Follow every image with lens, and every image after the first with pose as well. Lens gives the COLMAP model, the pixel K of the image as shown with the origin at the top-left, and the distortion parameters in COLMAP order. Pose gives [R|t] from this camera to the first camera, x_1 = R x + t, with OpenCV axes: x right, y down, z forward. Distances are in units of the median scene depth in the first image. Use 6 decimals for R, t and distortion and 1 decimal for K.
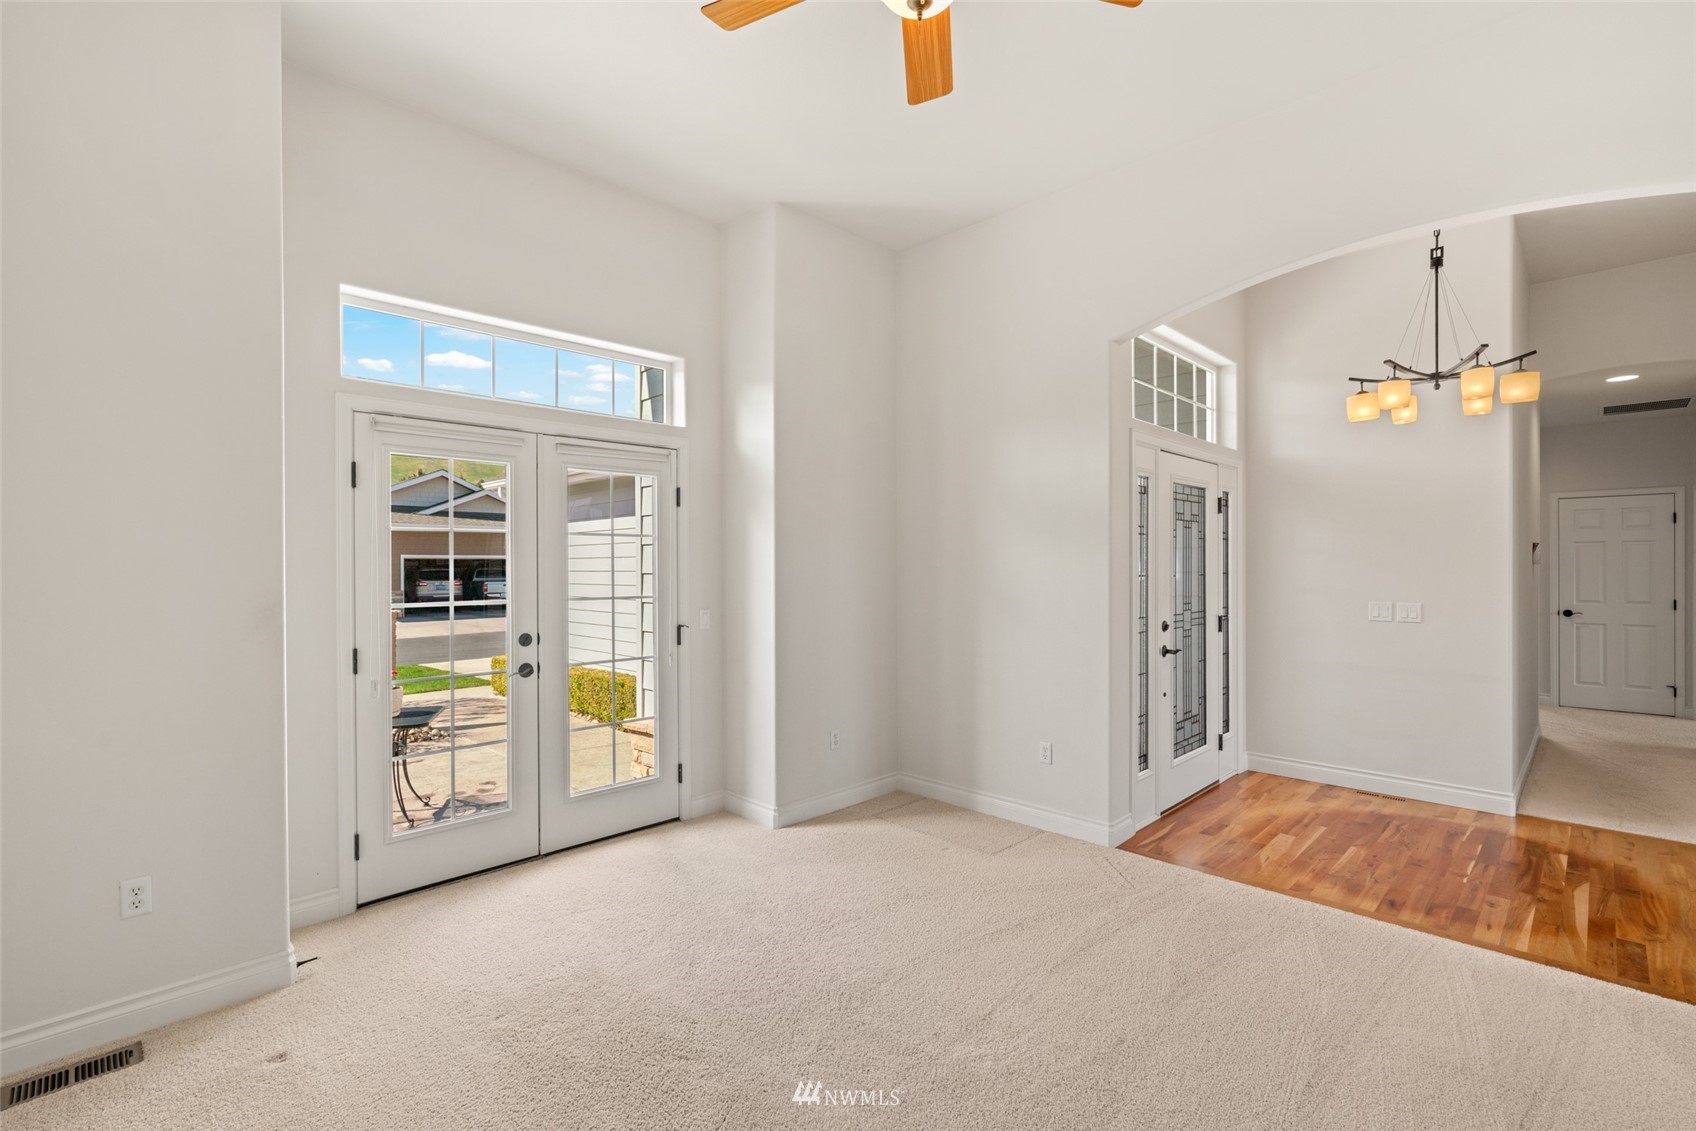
lens RADIAL K [[757.1, 0, 836.8], [0, 757.1, 568.1], [0, 0, 1]] dist [-0.002261, 0.000131]
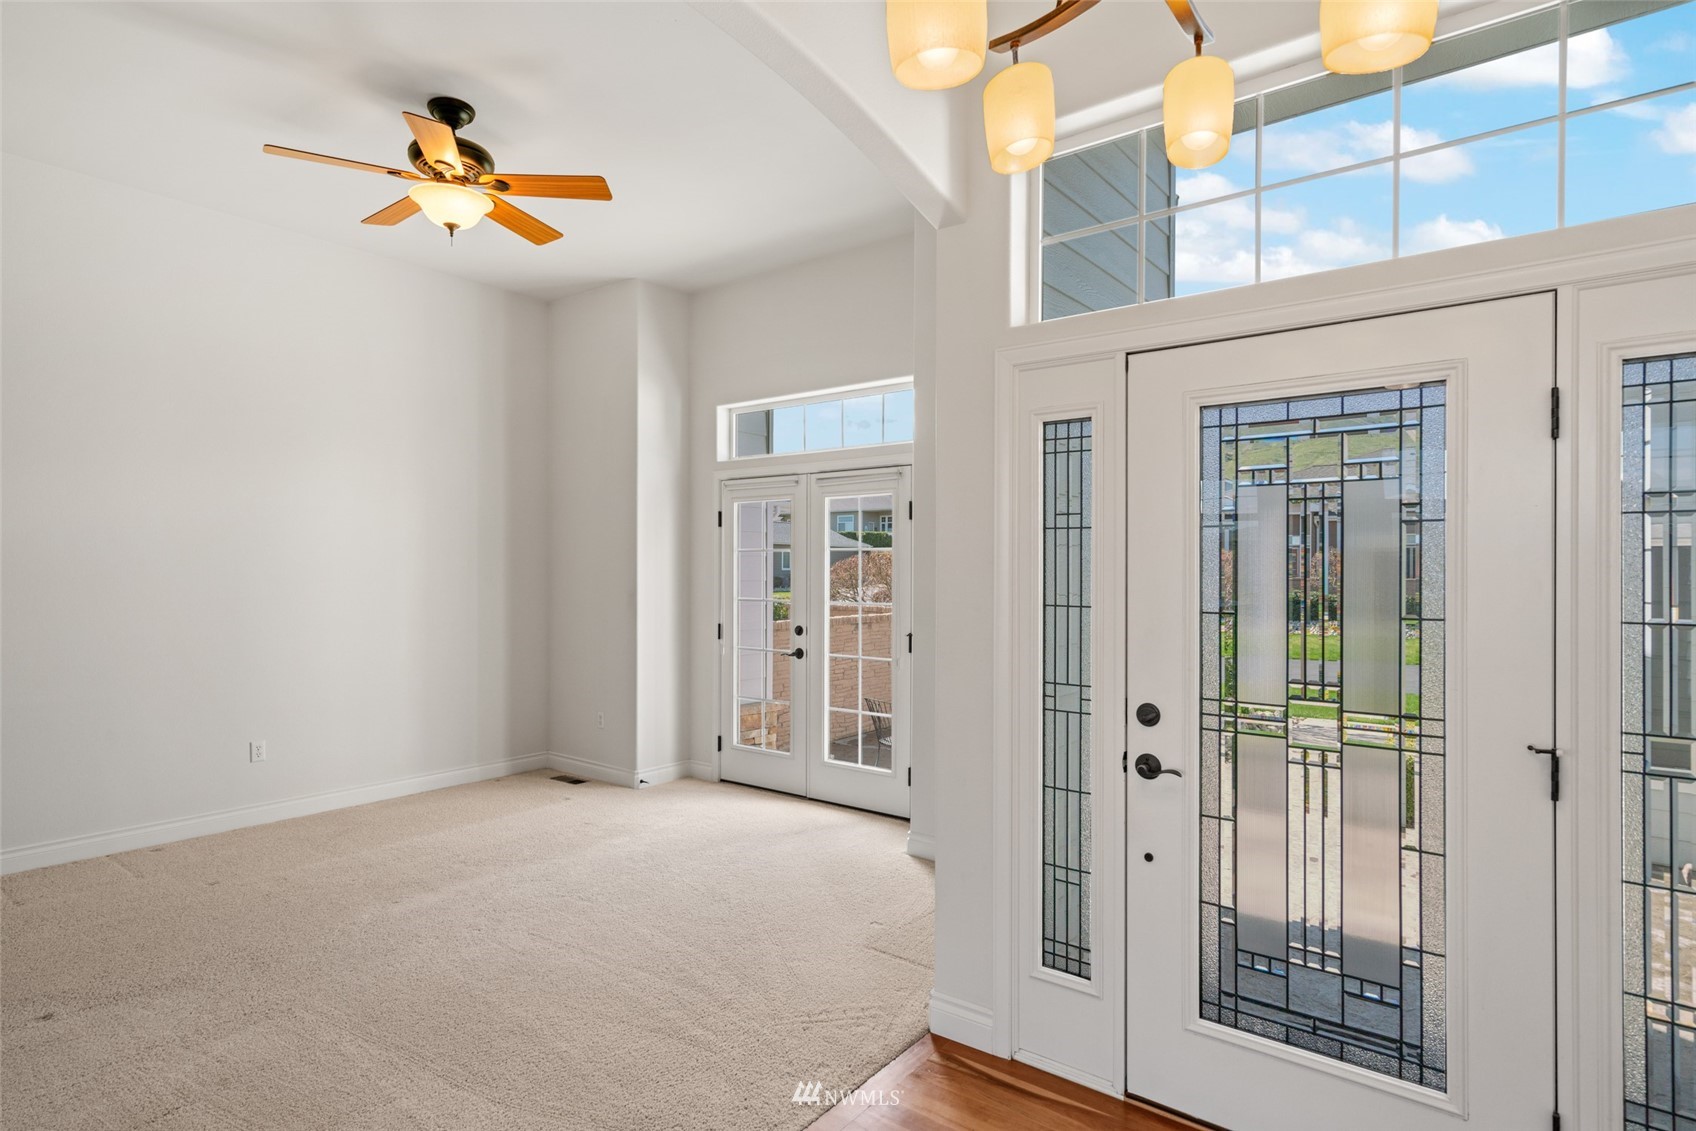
lens RADIAL K [[910.6, 0, 848.0], [0, 910.6, 565.5], [0, 0, 1]] dist [0.002665, 0.000551]
pose [[0.109641, -0.004174, -0.993963, 1.182505], [-0.006301, 0.999968, -0.004895, -0.011892], [0.993951, 0.006799, 0.109611, 0.905064]]
